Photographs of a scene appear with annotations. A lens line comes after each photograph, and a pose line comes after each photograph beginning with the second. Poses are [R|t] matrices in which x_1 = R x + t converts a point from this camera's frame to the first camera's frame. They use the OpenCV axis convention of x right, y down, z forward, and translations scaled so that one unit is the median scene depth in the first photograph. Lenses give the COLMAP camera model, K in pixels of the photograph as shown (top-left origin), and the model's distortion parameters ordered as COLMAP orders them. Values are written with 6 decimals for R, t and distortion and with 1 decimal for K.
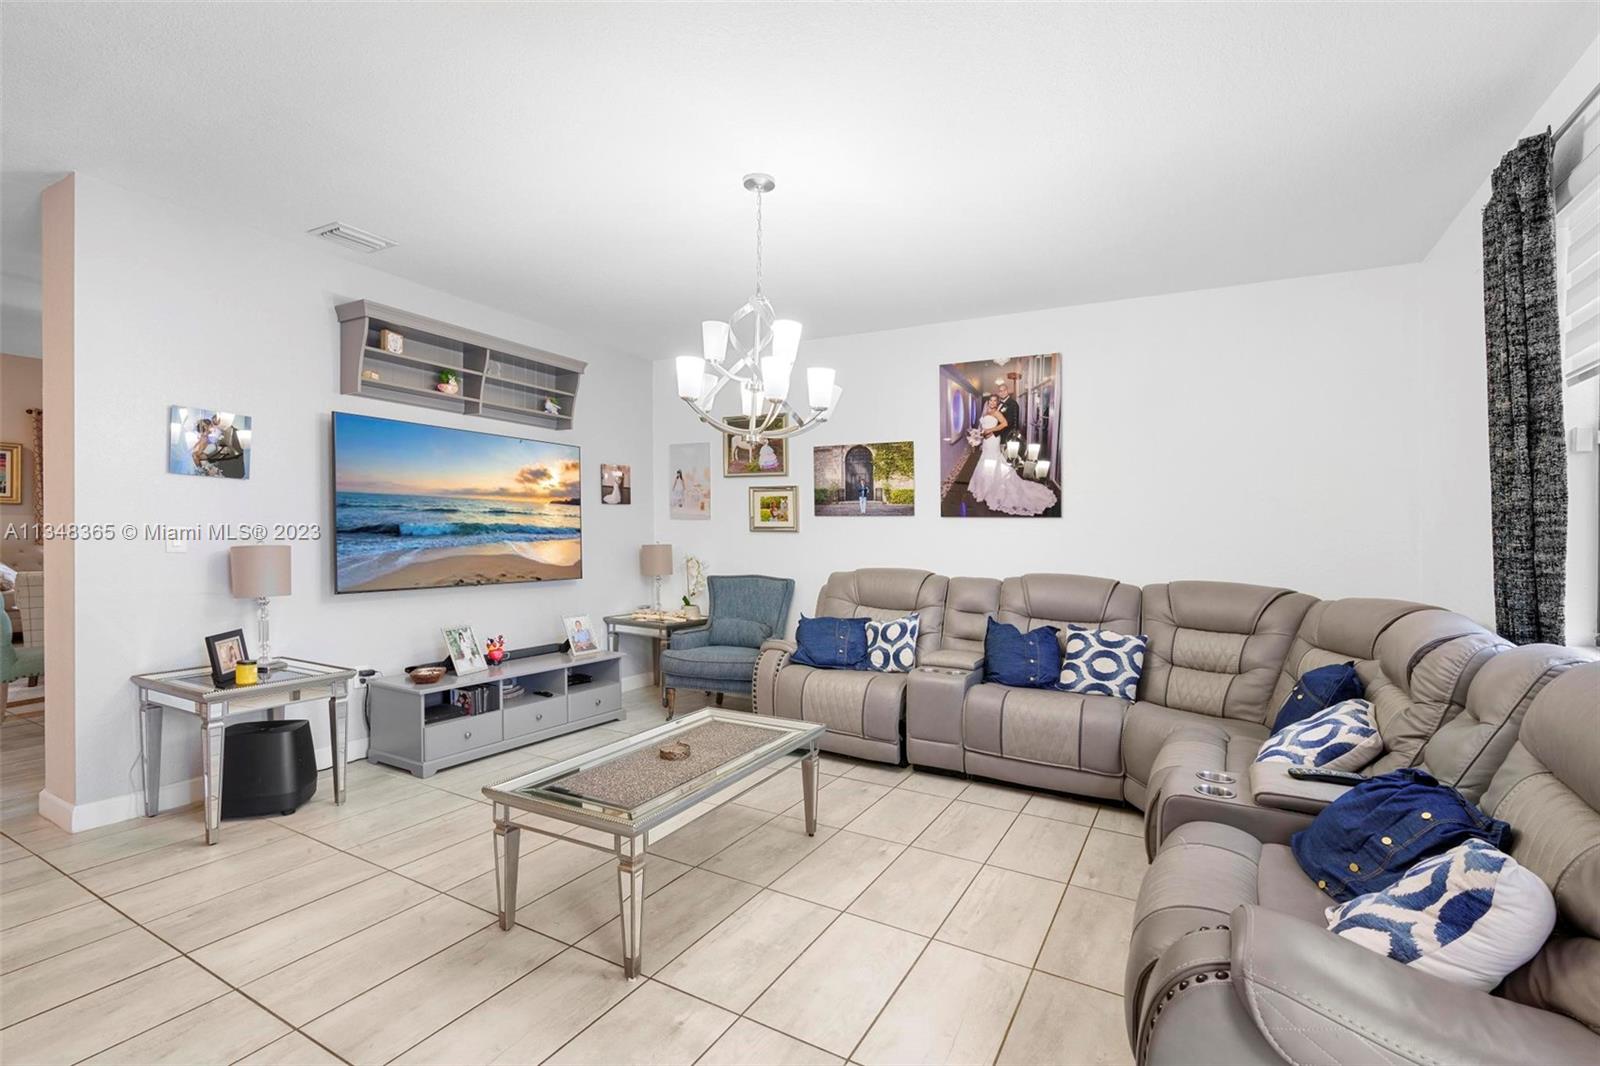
lens RADIAL K [[726.9, 0, 805.3], [0, 726.9, 531.5], [0, 0, 1]] dist [-0.001120, 0.000084]
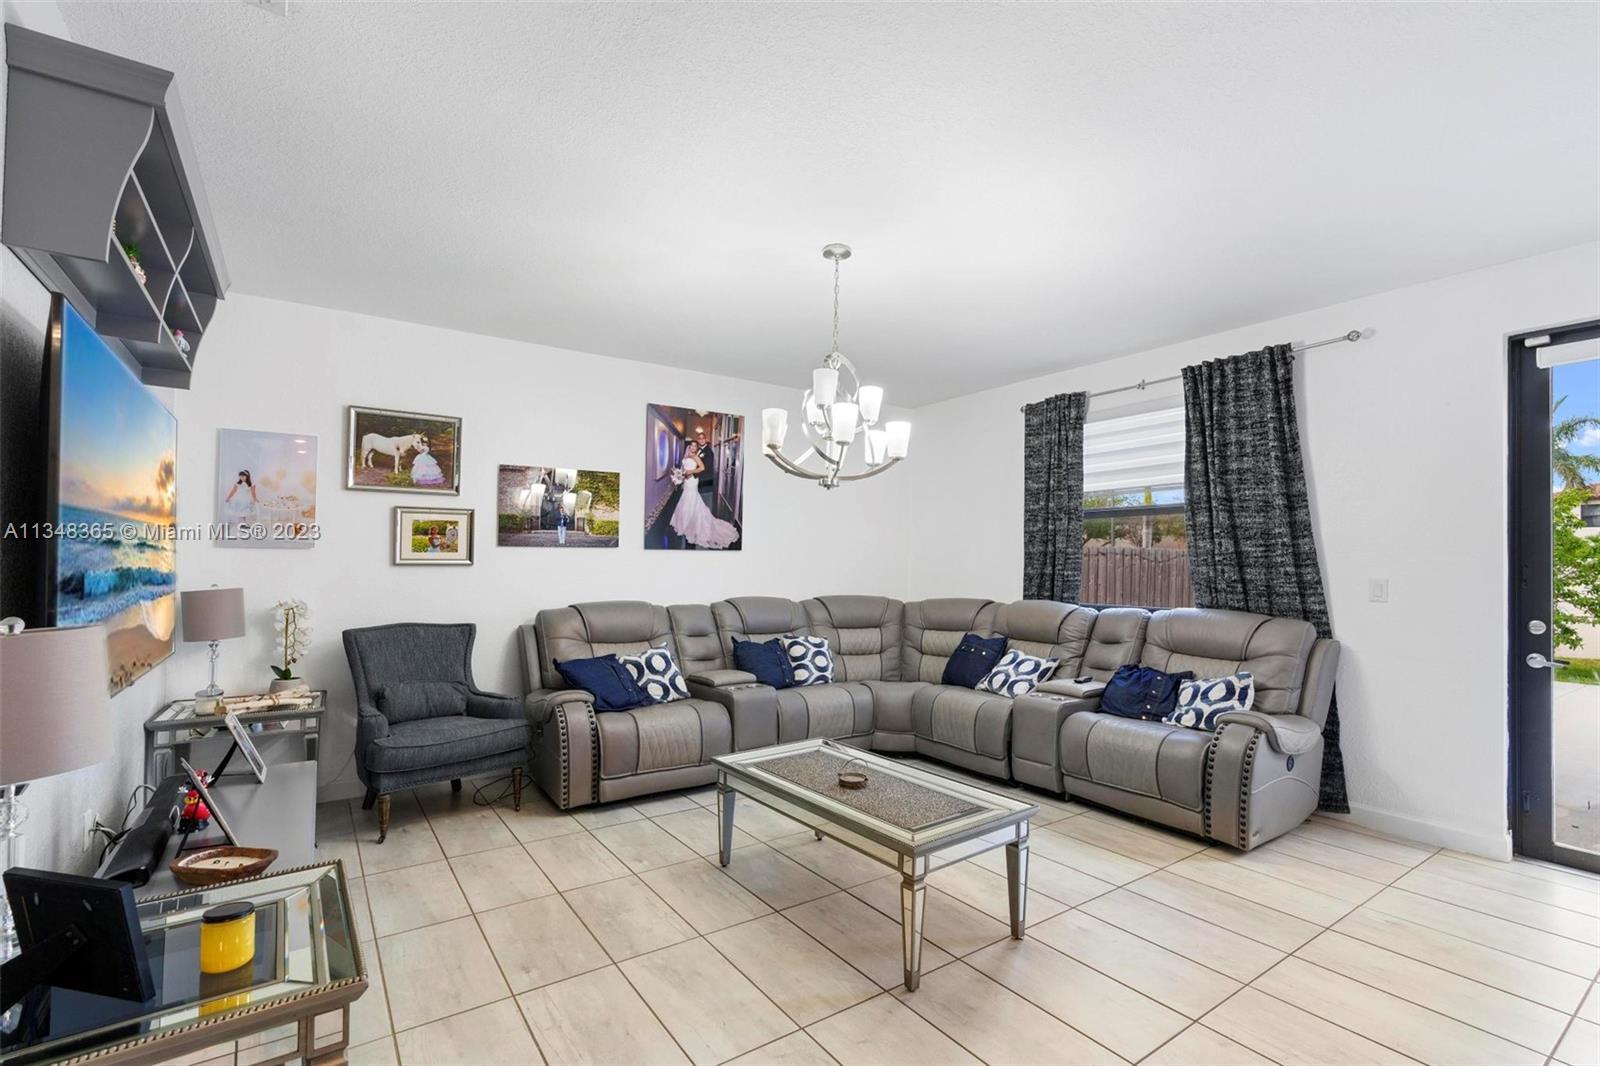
lens RADIAL K [[723.6, 0, 804.3], [0, 723.6, 552.6], [0, 0, 1]] dist [-0.002262, -0.000215]
pose [[0.439769, 0.001837, 0.898109, -0.657987], [0.003753, 0.999985, -0.003883, -0.010397], [-0.898103, 0.005078, 0.439755, 0.351575]]
